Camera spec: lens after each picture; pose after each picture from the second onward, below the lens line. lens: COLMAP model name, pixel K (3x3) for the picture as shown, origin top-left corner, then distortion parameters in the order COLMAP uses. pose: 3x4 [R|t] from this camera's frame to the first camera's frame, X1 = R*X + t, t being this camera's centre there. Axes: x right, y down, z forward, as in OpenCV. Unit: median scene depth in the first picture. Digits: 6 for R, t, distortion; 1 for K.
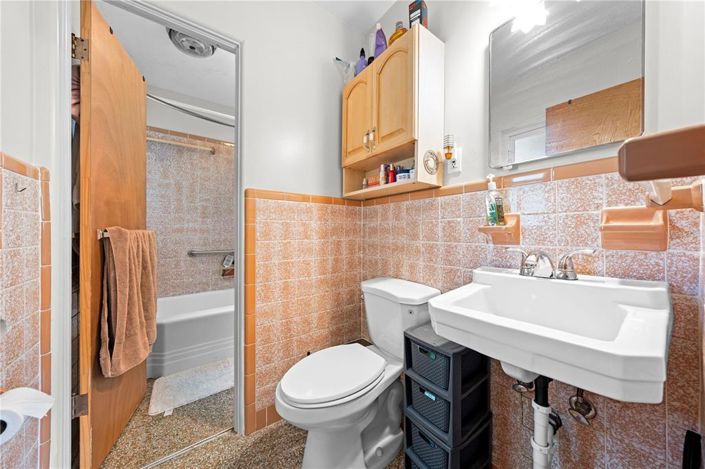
lens RADIAL K [[237.3, 0, 352.4], [0, 237.3, 232.4], [0, 0, 1]] dist [-0.004698, 0.000912]
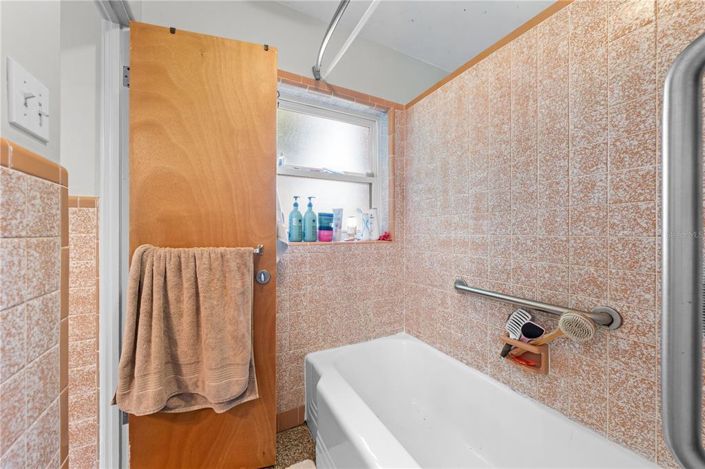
lens RADIAL K [[260.4, 0, 353.4], [0, 260.4, 230.7], [0, 0, 1]] dist [-0.003212, -0.000276]
pose [[-0.168651, -0.004093, -0.985667, -0.053849], [-0.003385, 0.999988, -0.003573, -0.034565], [0.985670, 0.002734, -0.168662, 0.839707]]
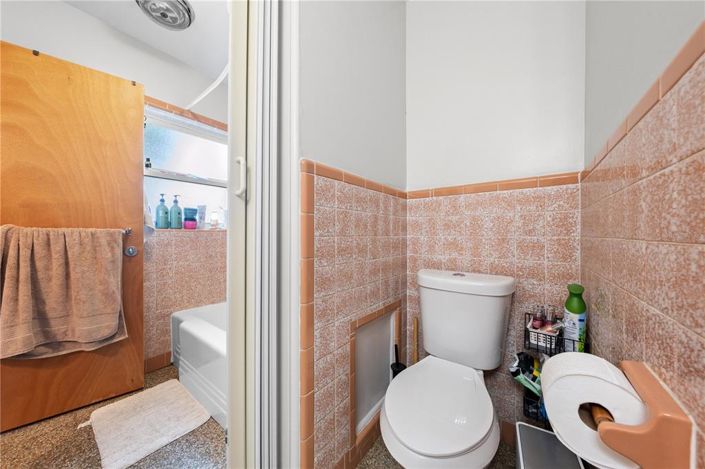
lens RADIAL K [[237.3, 0, 353.6], [0, 237.3, 233.7], [0, 0, 1]] dist [-0.004698, 0.000912]
pose [[0.272251, -0.001001, -0.962226, 0.231697], [-0.000783, 0.999999, -0.001261, 0.006330], [0.962226, 0.001097, 0.272249, 0.973645]]
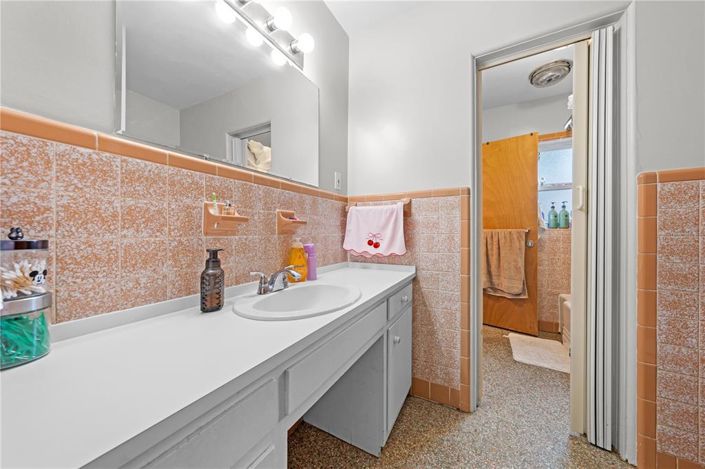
lens RADIAL K [[237.3, 0, 355.0], [0, 237.3, 231.3], [0, 0, 1]] dist [-0.004698, 0.000912]
pose [[-0.912413, -0.002691, -0.409261, 0.511900], [-0.002779, 0.999996, -0.000378, 0.004453], [0.409260, 0.000792, -0.912417, 1.162886]]
